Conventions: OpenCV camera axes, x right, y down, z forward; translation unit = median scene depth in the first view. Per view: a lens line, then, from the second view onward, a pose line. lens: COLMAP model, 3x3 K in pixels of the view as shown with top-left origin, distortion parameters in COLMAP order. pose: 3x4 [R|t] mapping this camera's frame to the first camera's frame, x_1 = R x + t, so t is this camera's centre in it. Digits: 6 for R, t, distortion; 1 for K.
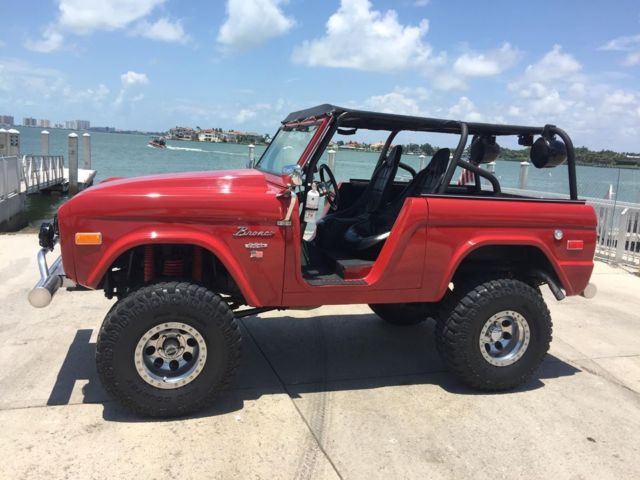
lens RADIAL K [[541.2, 0, 316.6], [0, 541.2, 231.4], [0, 0, 1]] dist [0.078758, -0.125308]
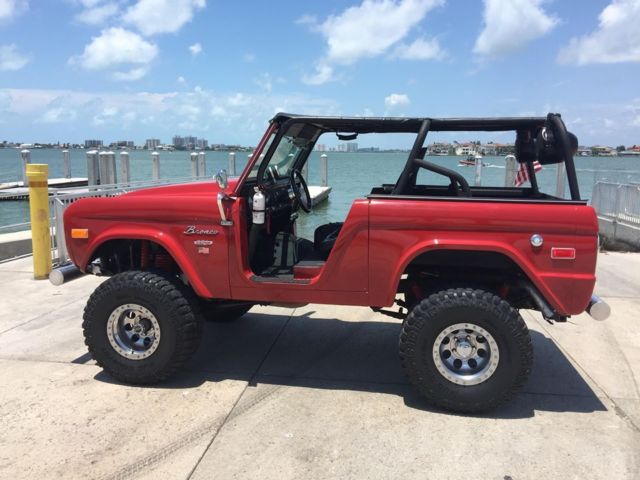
lens RADIAL K [[541.2, 0, 318.7], [0, 541.2, 239.4], [0, 0, 1]] dist [0.078758, -0.125308]
pose [[0.893781, 0.017991, -0.448142, 0.499718], [-0.023647, 0.999696, -0.007028, 0.017686], [0.447879, 0.016879, 0.893935, 0.081922]]
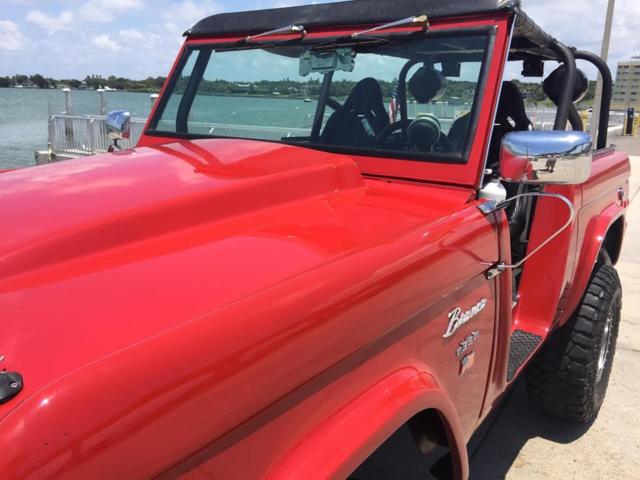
lens RADIAL K [[541.2, 0, 315.8], [0, 541.2, 227.6], [0, 0, 1]] dist [0.078758, -0.125308]
pose [[0.789126, -0.178654, 0.587676, -0.345032], [0.110322, 0.982432, 0.150521, -0.106620], [-0.604242, -0.053946, 0.794972, 0.618797]]
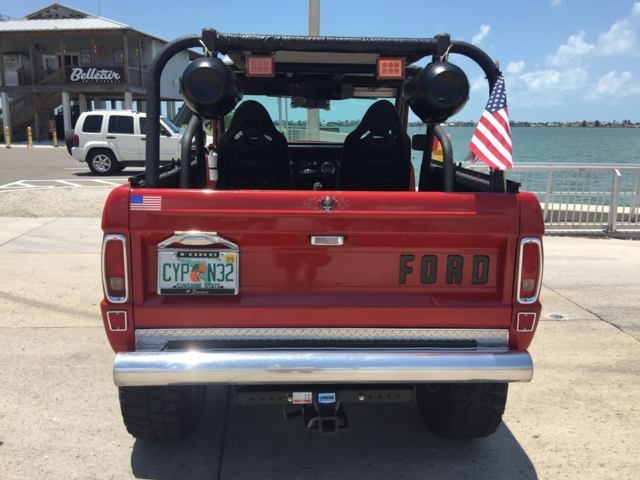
lens RADIAL K [[541.2, 0, 318.0], [0, 541.2, 241.0], [0, 0, 1]] dist [0.078758, -0.125308]
pose [[-0.226302, 0.141212, -0.963767, 0.930139], [-0.174343, 0.967586, 0.182709, -0.121175], [0.958328, 0.209374, -0.194347, 1.269200]]
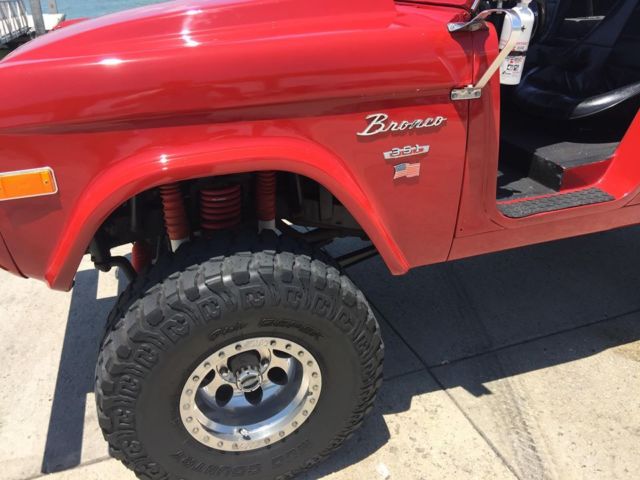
lens RADIAL K [[541.2, 0, 305.4], [0, 541.2, 229.3], [0, 0, 1]] dist [0.078758, -0.125308]
pose [[0.996133, -0.082370, -0.030573, -0.152611], [0.087722, 0.951967, 0.293366, -0.042673], [0.004940, -0.294913, 0.955511, 0.453924]]
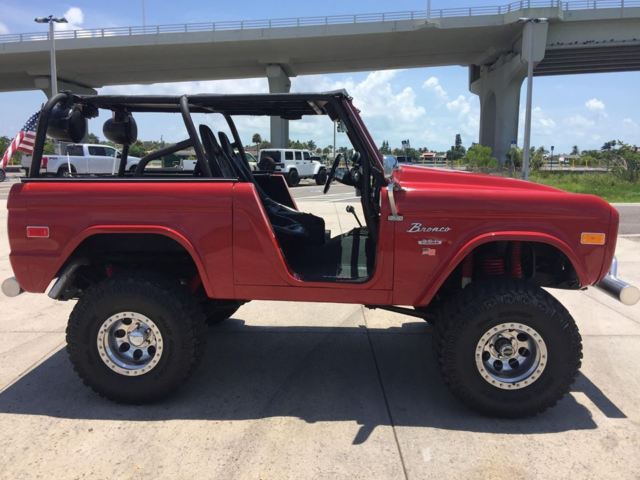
lens RADIAL K [[541.2, 0, 332.2], [0, 541.2, 229.9], [0, 0, 1]] dist [0.078758, -0.125308]
pose [[-0.945294, -0.094835, 0.312130, -0.315825], [-0.000802, 0.957484, 0.288487, -0.286040], [-0.326219, 0.272455, -0.905180, 1.963208]]
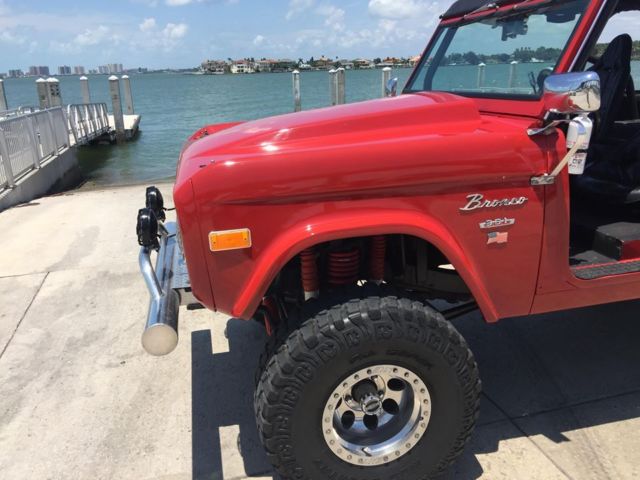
lens RADIAL K [[541.2, 0, 320.1], [0, 541.2, 230.7], [0, 0, 1]] dist [0.078758, -0.125308]
pose [[0.993939, -0.076685, -0.078772, -0.209462], [0.086497, 0.987756, 0.129830, -0.047914], [0.067851, -0.135856, 0.988402, 0.334262]]
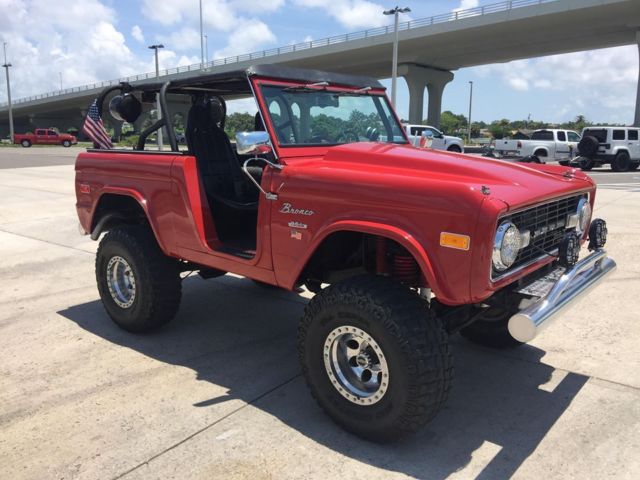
lens RADIAL K [[541.2, 0, 319.5], [0, 541.2, 237.0], [0, 0, 1]] dist [0.078758, -0.125308]
pose [[-0.553961, -0.203768, 0.807221, -0.820075], [0.092823, 0.948423, 0.303113, -0.245621], [-0.827352, 0.242841, -0.506475, 1.556424]]
